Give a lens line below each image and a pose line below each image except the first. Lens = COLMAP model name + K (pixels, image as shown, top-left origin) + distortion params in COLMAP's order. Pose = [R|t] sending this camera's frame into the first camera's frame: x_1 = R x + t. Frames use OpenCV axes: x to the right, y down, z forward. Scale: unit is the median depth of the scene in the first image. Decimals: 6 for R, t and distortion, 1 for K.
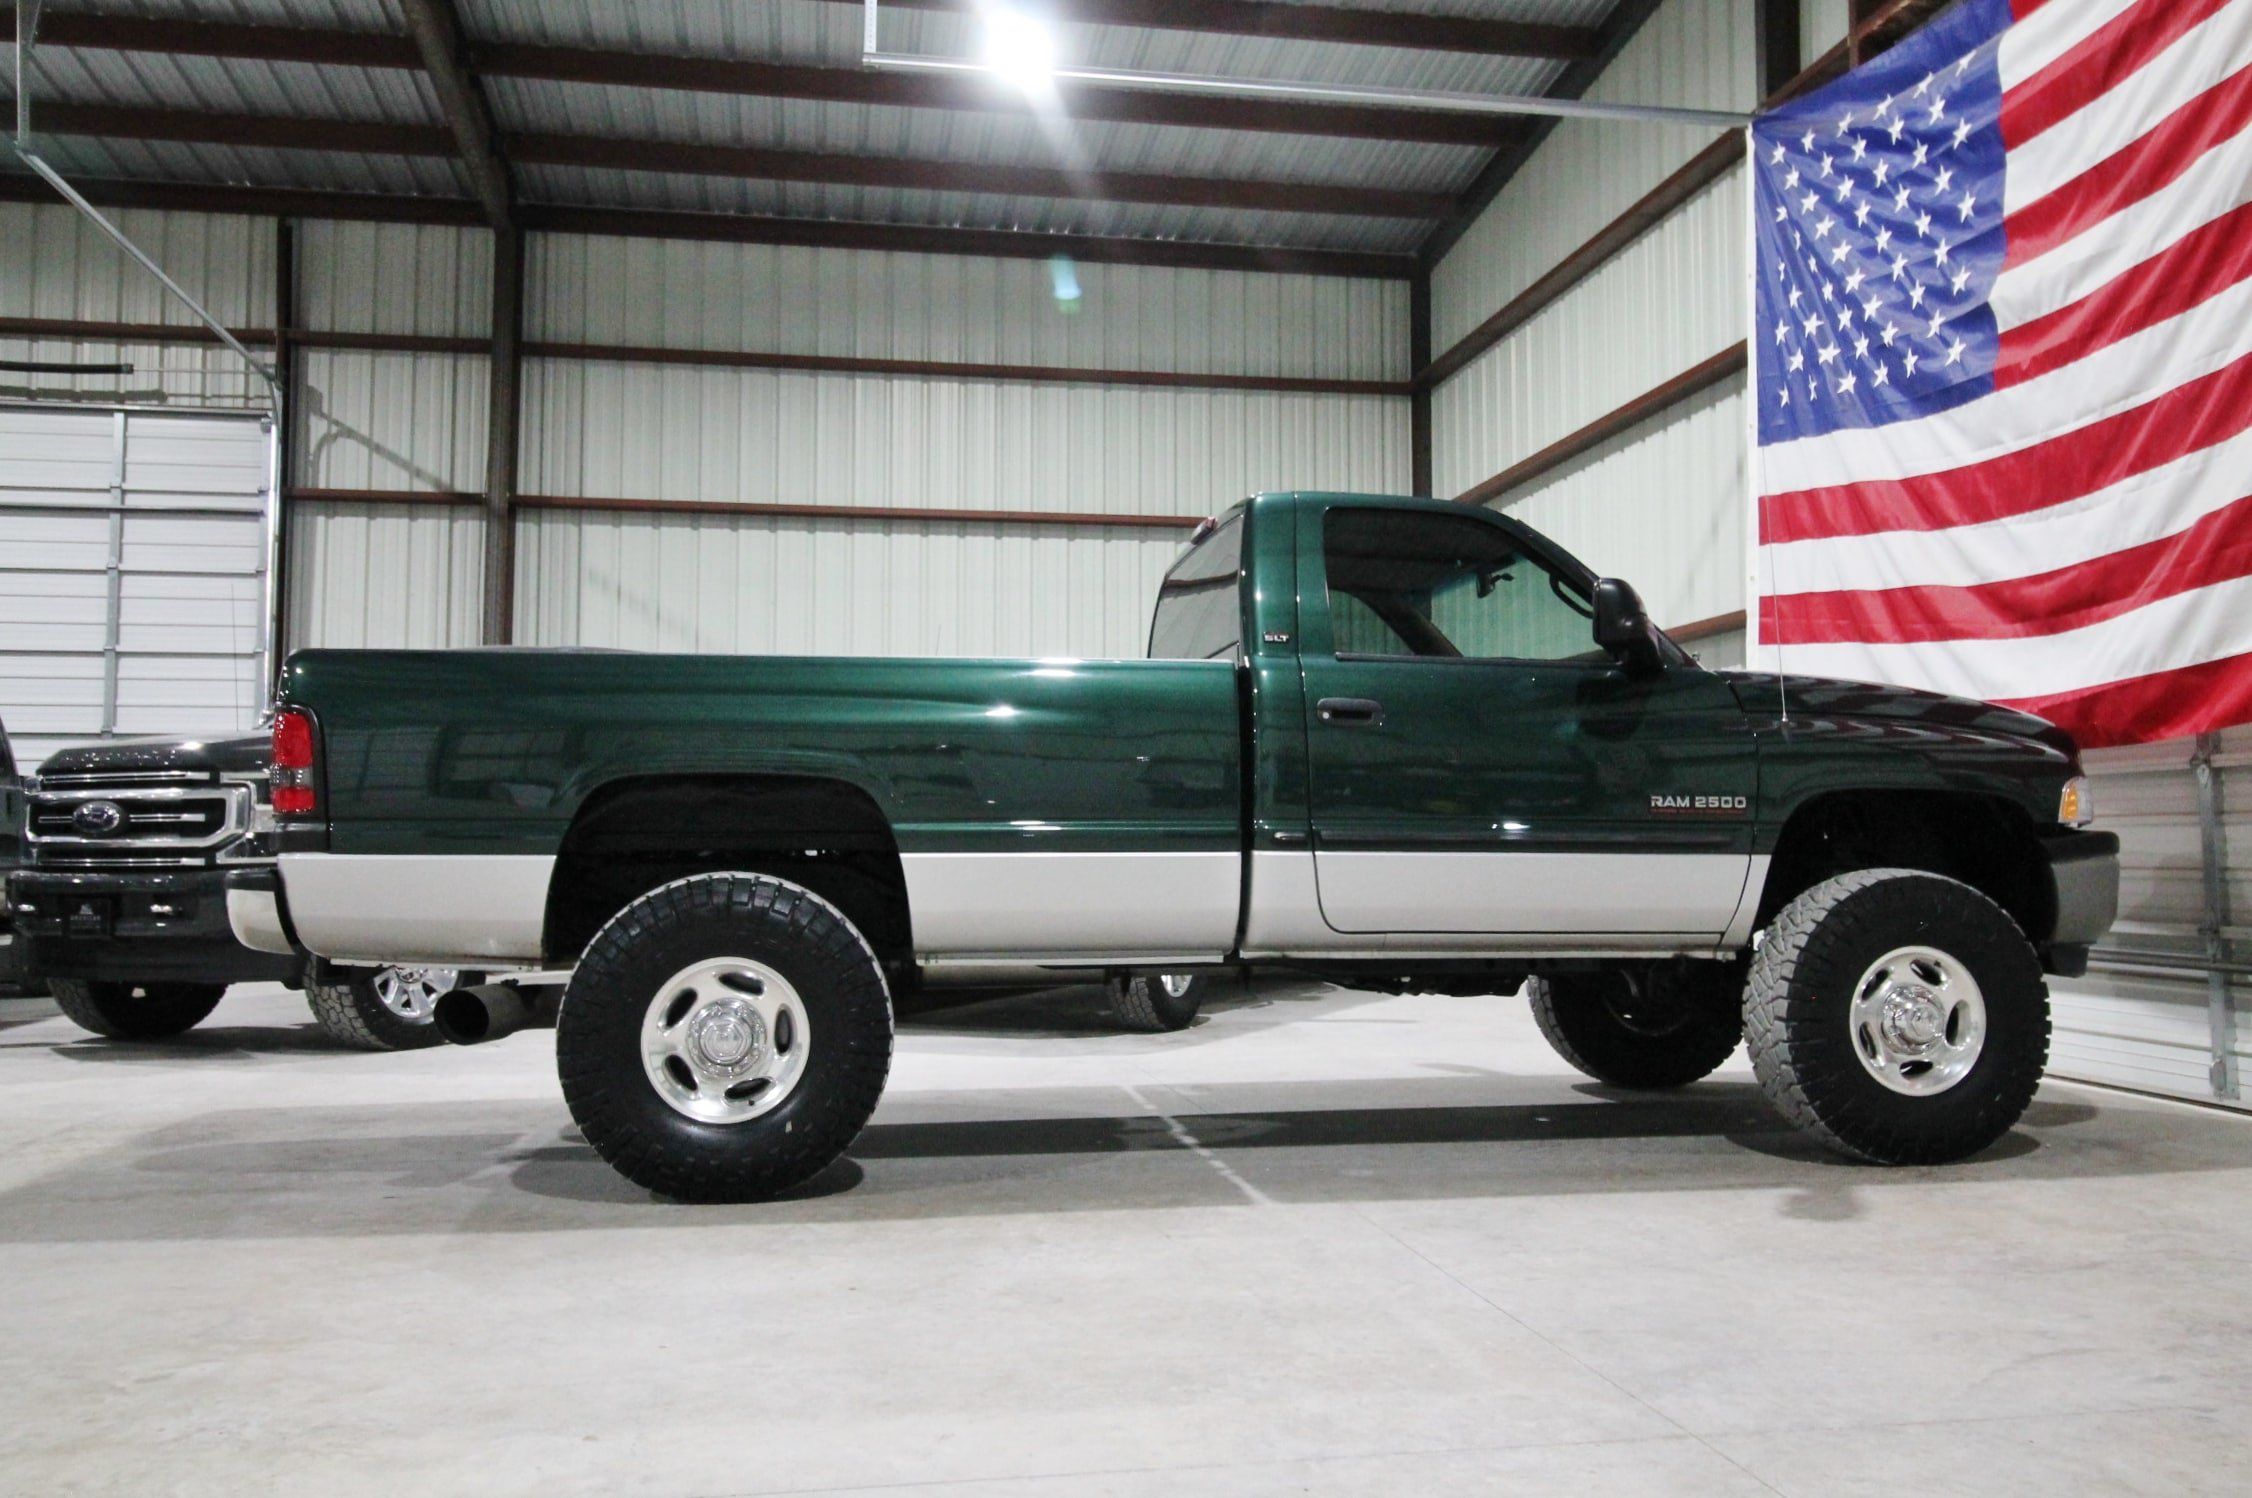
lens RADIAL K [[1813.0, 0, 1127.1], [0, 1813.0, 744.8], [0, 0, 1]] dist [0.012390, -0.004848]
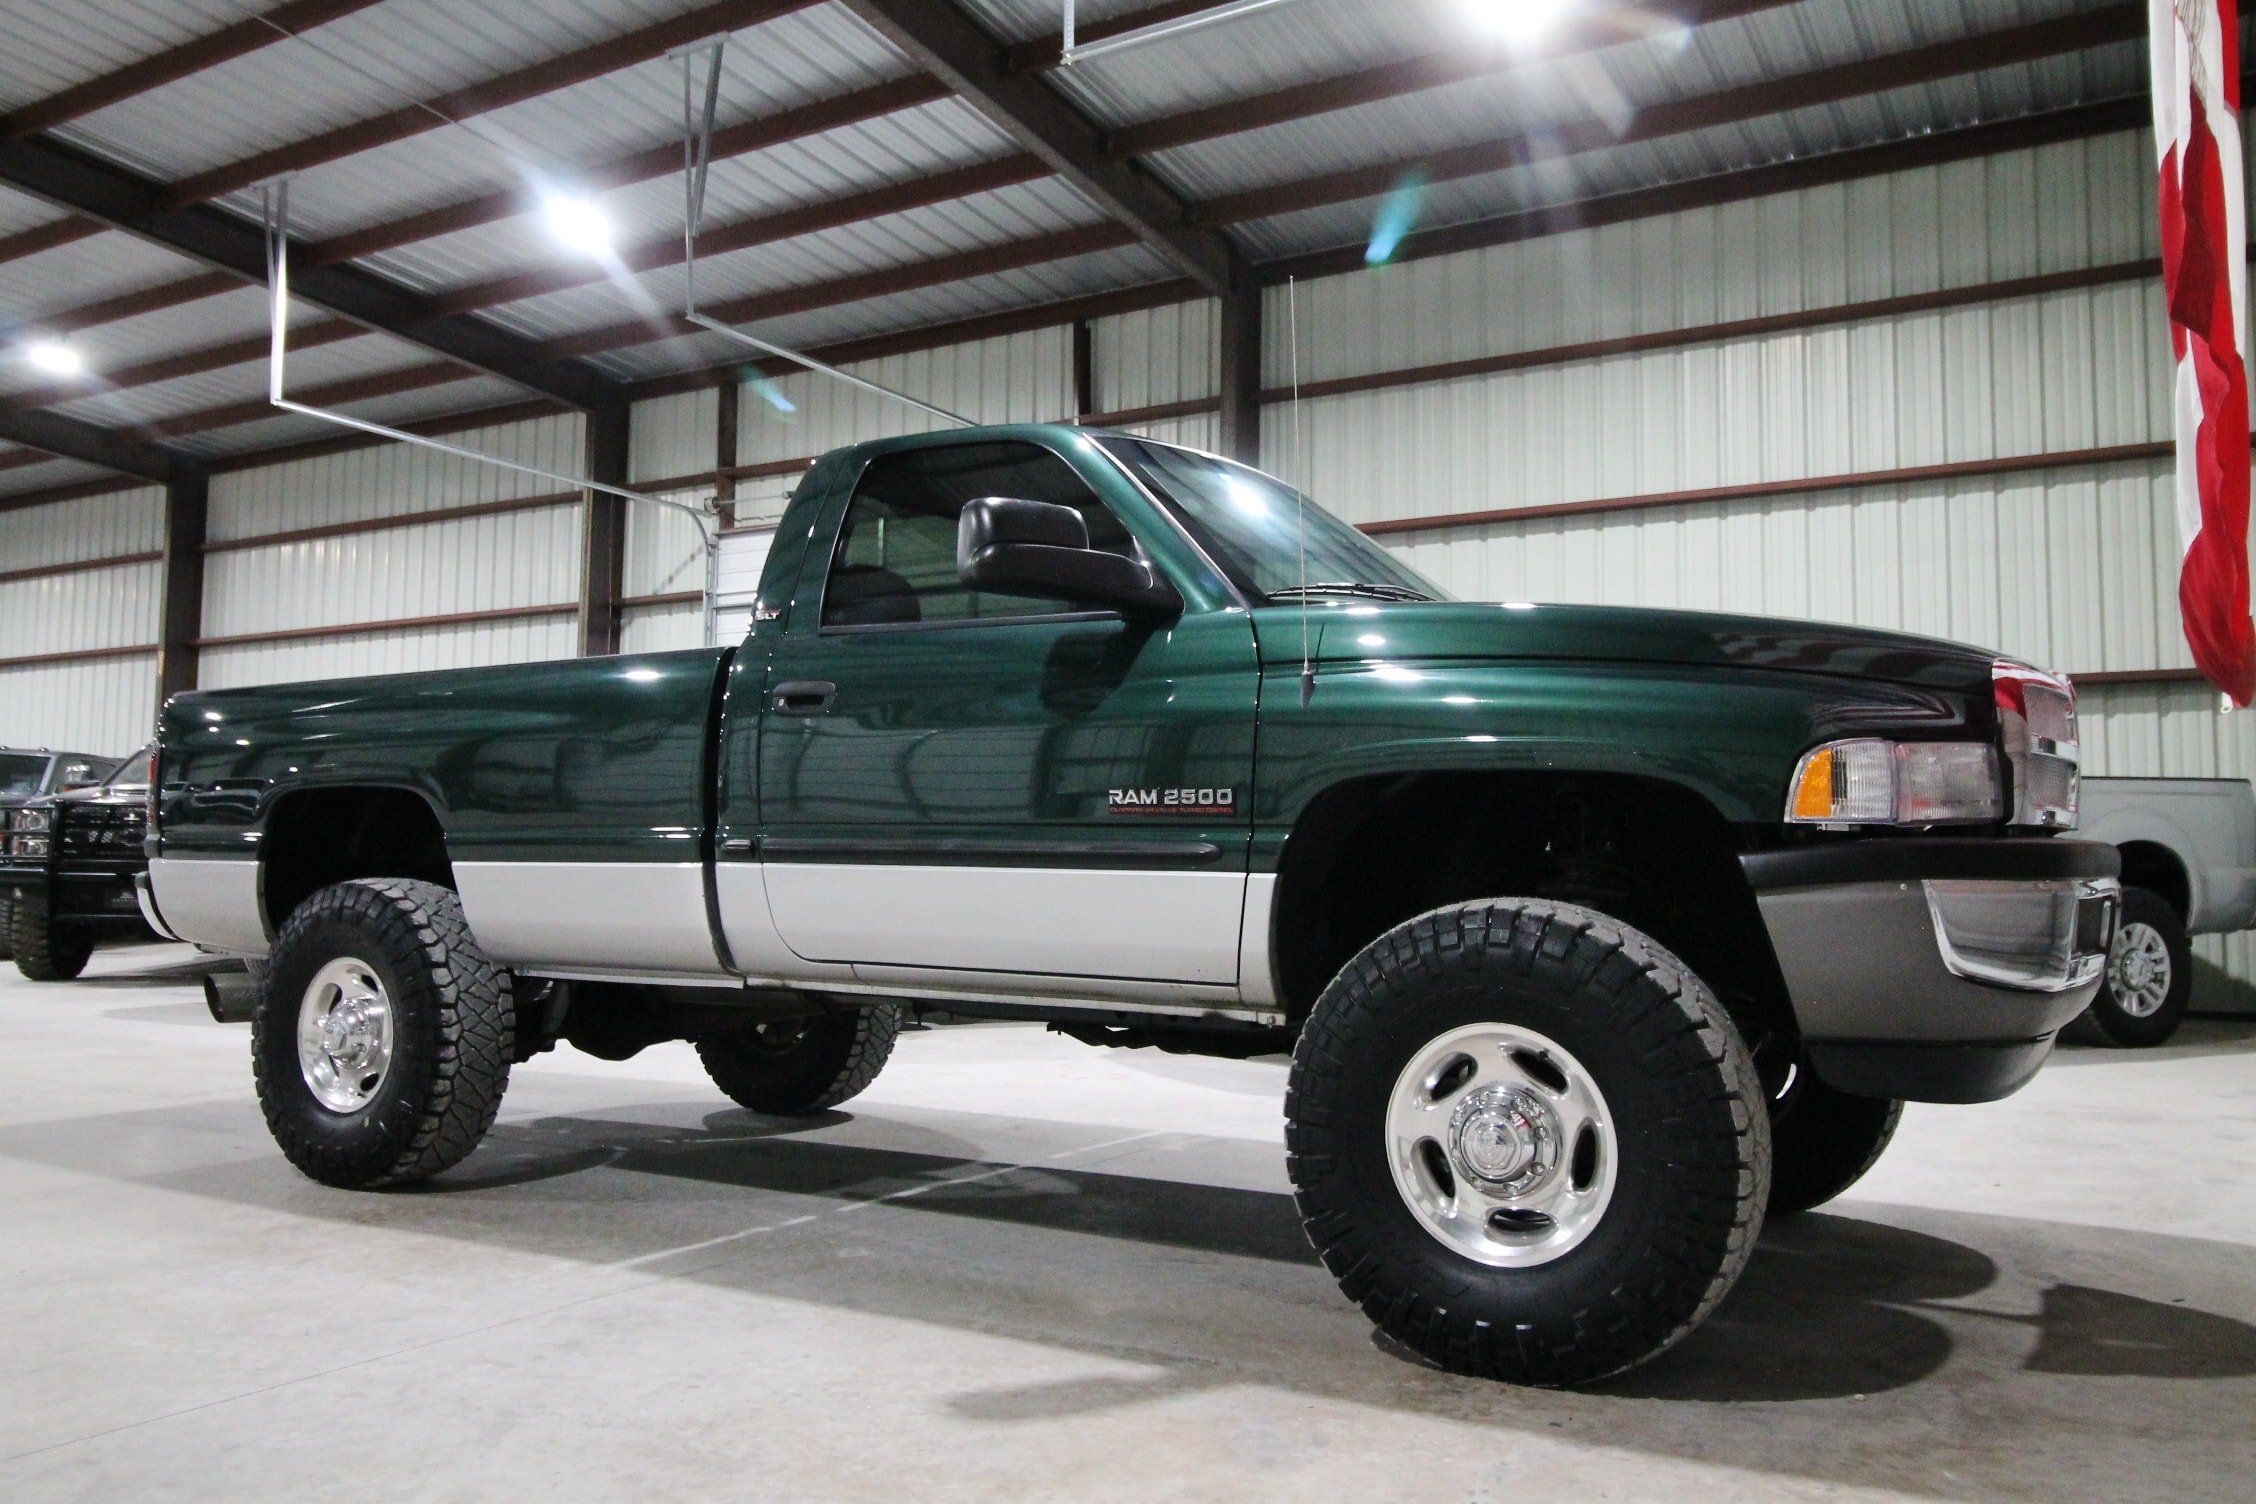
lens RADIAL K [[1734.6, 0, 1129.6], [0, 1734.6, 732.4], [0, 0, 1]] dist [0.010801, -0.000394]
pose [[0.758873, -0.042519, -0.649849, 0.352789], [0.028812, 0.999081, -0.031723, 0.012984], [0.650601, 0.005350, 0.759401, 0.226061]]
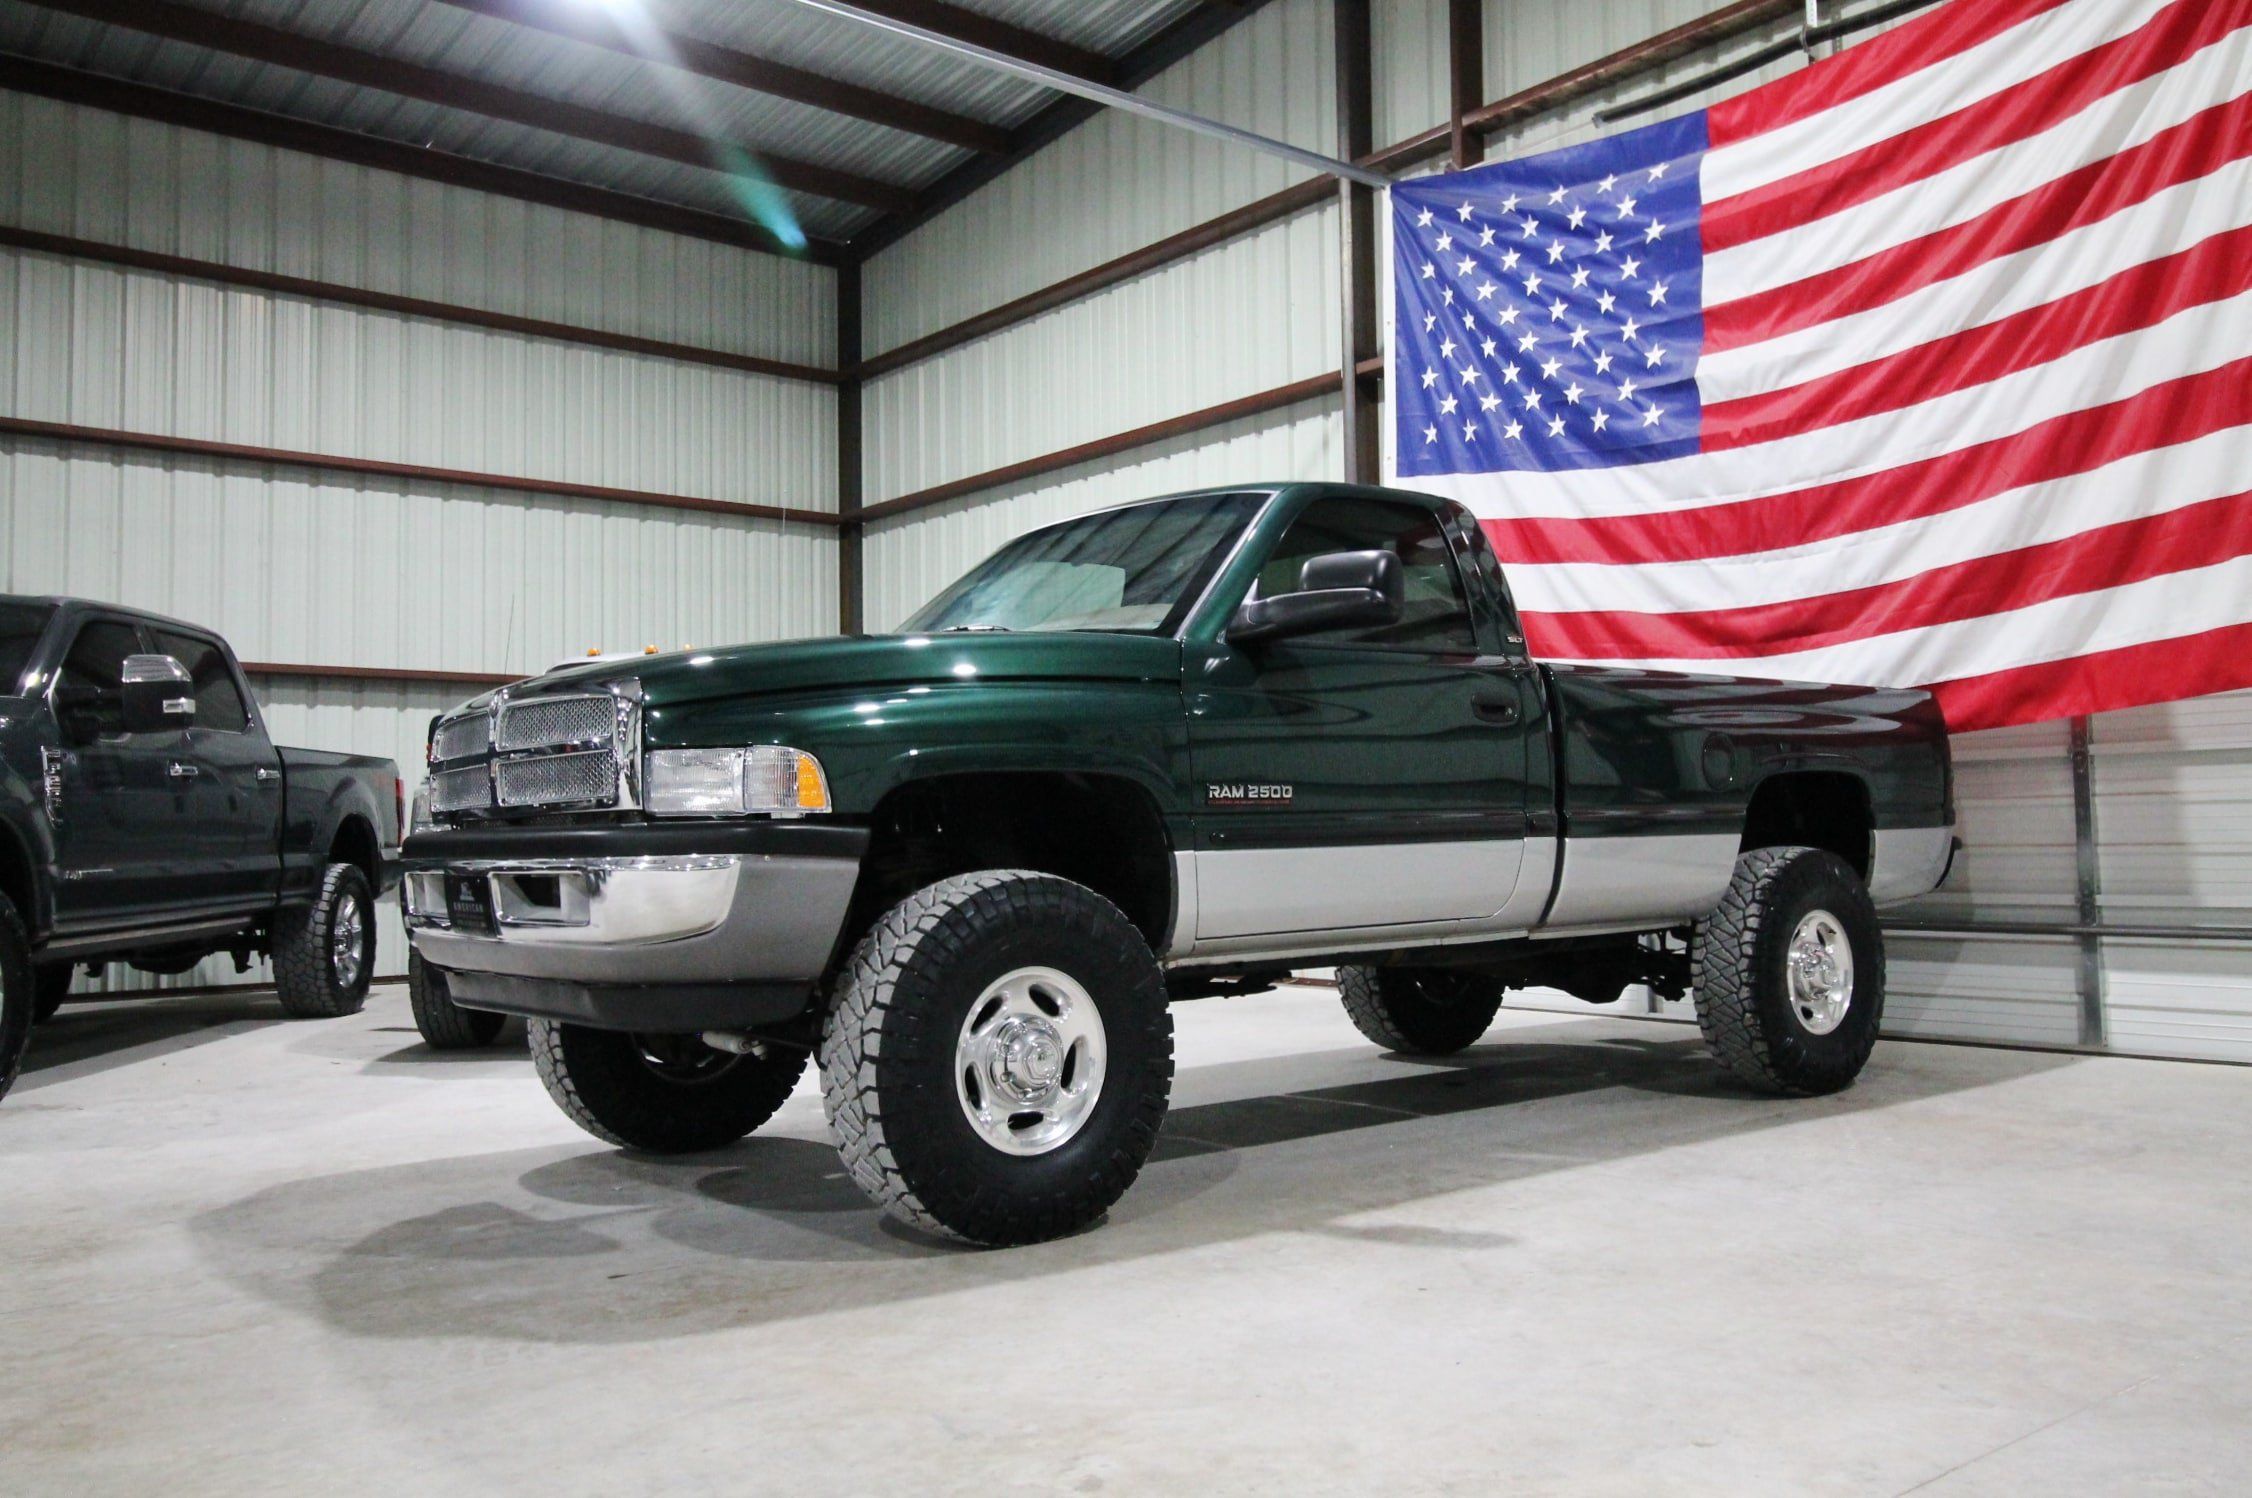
lens RADIAL K [[1822.5, 0, 1126.9], [0, 1822.5, 753.1], [0, 0, 1]] dist [0.009893, -0.000243]
pose [[0.872200, 0.012343, 0.488993, -0.269248], [-0.015043, 0.999886, 0.001591, 0.004888], [-0.488918, -0.008744, 0.872286, 0.080327]]
